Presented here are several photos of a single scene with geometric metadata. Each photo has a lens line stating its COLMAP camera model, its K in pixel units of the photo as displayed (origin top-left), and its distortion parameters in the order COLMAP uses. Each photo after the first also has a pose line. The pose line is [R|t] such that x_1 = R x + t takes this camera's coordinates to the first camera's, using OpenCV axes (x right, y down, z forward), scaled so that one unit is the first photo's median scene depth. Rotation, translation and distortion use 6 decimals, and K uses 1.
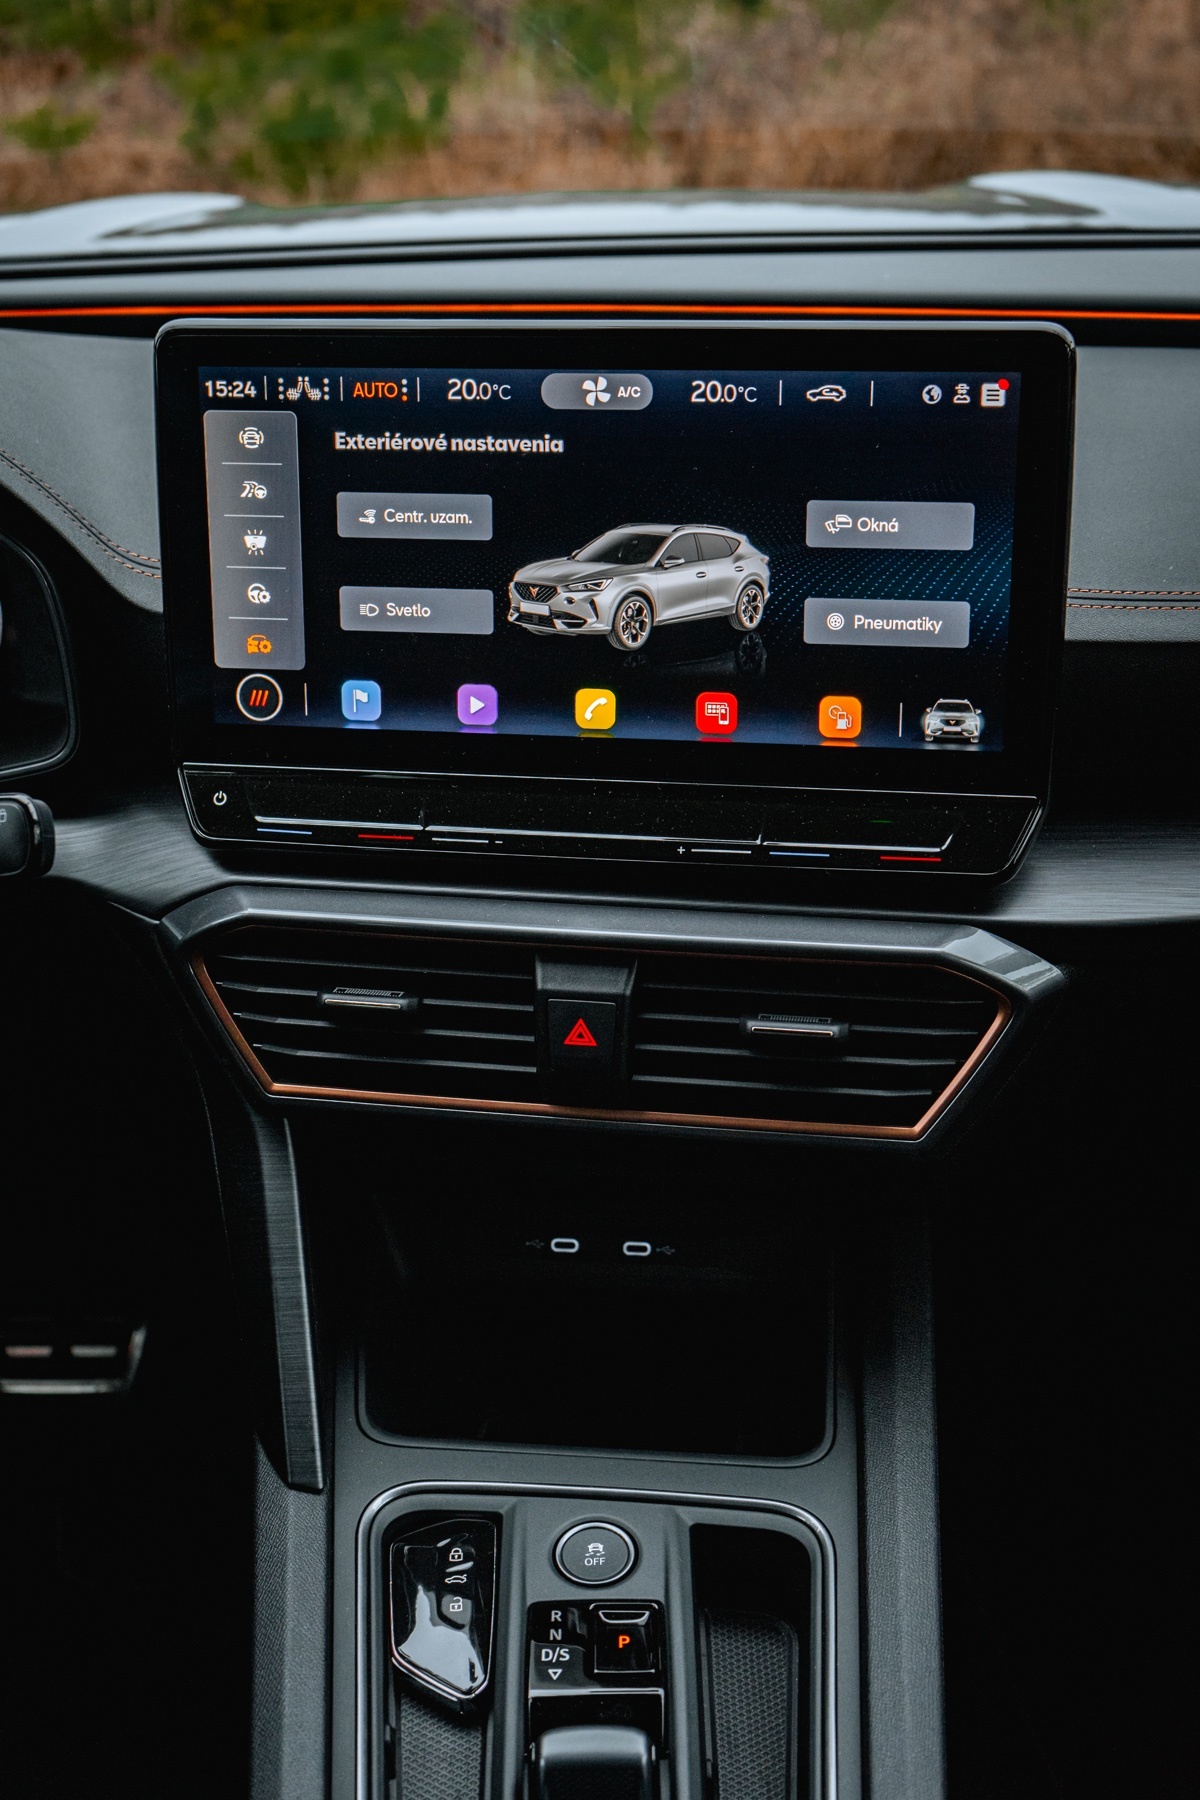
lens RADIAL K [[2314.1, 0, 588.5], [0, 2314.1, 899.3], [0, 0, 1]] dist [0.025222, 0.000000]
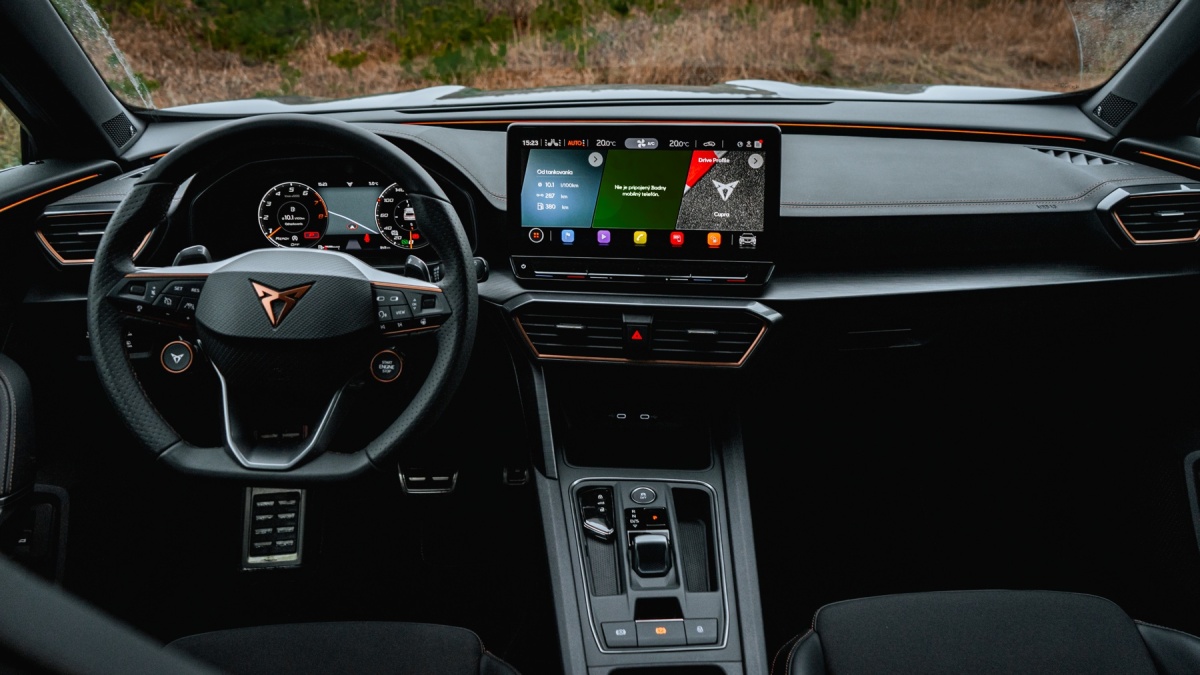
lens RADIAL K [[1028.2, 0, 585.2], [0, 1028.2, 285.6], [0, 0, 1]] dist [0.010725, 0.023308]
pose [[0.998856, -0.003149, 0.047713, -0.144934], [0.008031, 0.994703, -0.102479, 0.135695], [-0.047137, 0.102745, 0.993590, -0.452114]]
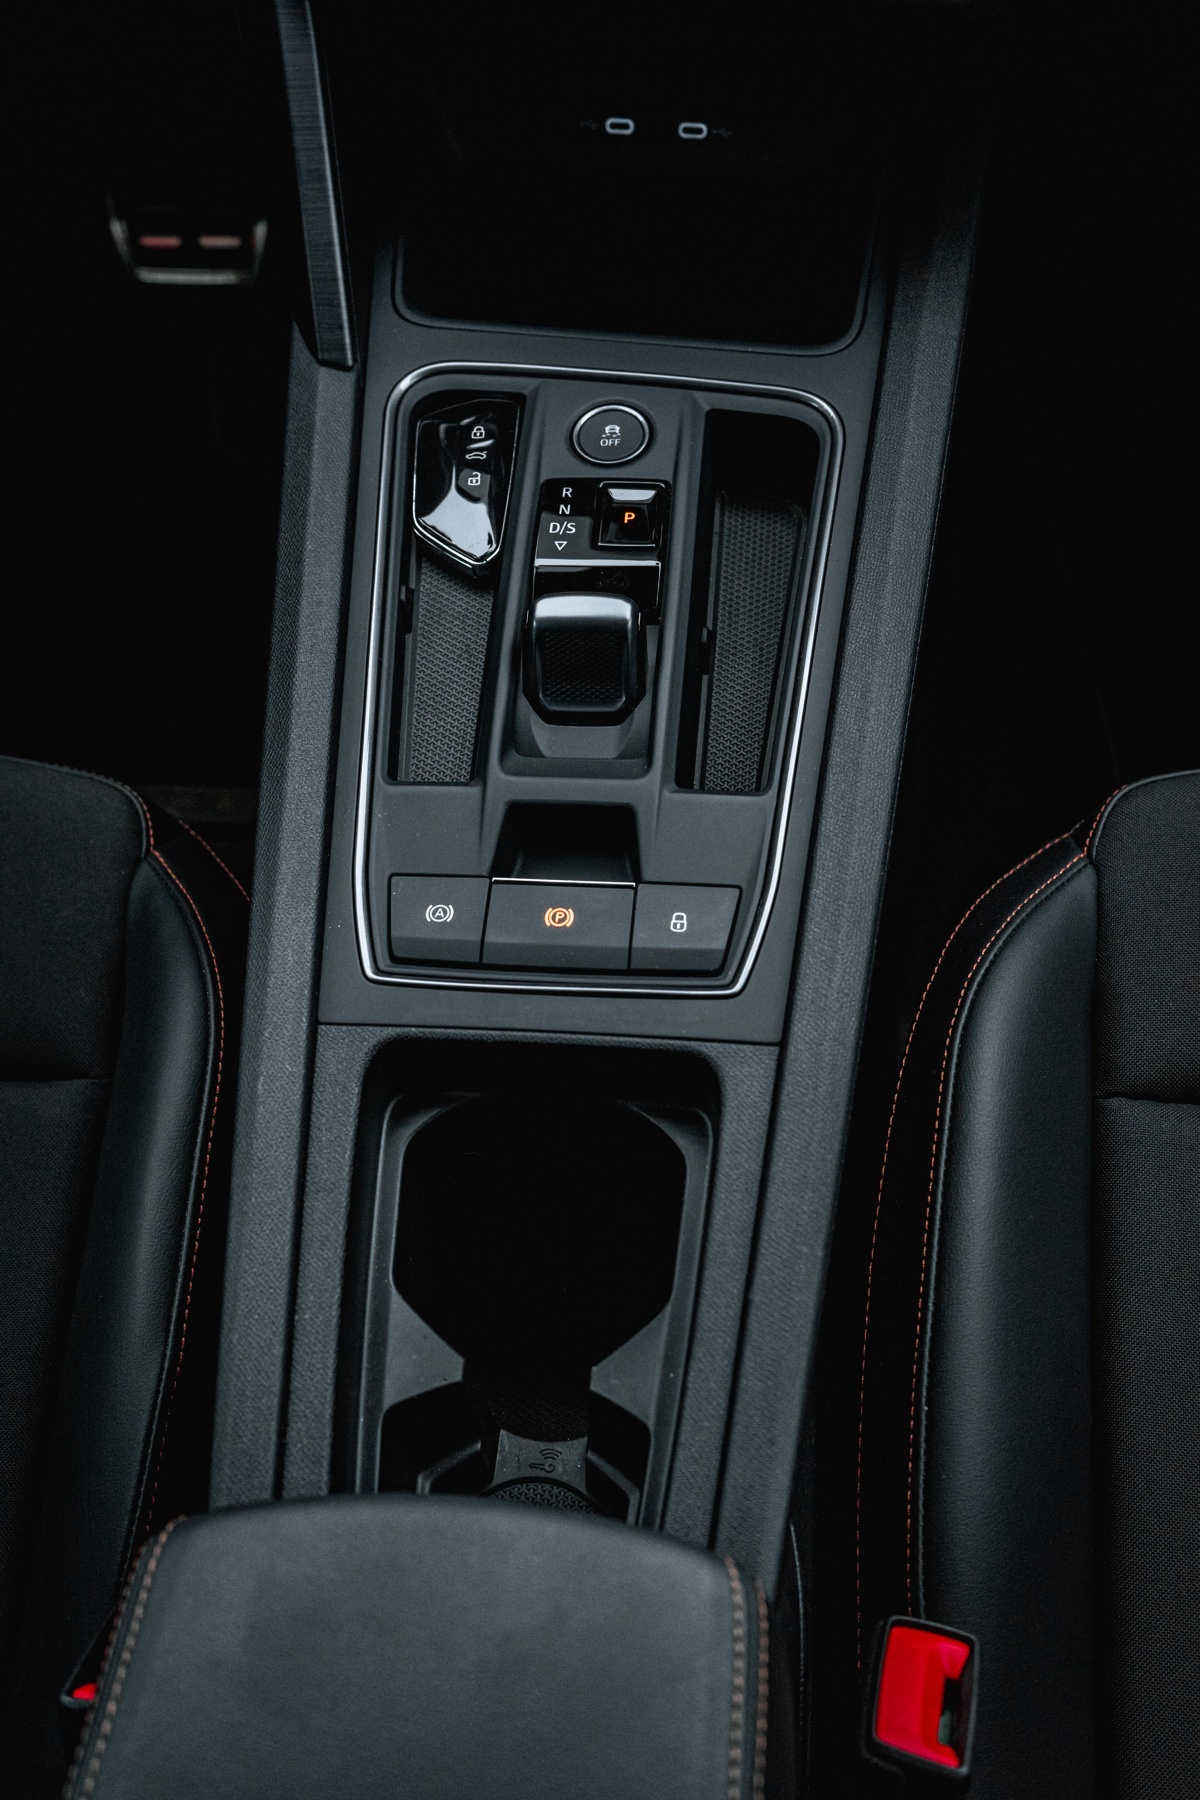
lens RADIAL K [[1972.7, 0, 590.7], [0, 1972.7, 910.7], [0, 0, 1]] dist [0.019246, 0.000000]
pose [[0.993867, 0.049313, -0.098977, 0.090437], [0.004229, 0.877457, 0.479637, 0.046250], [0.110501, -0.477114, 0.871867, 0.131545]]
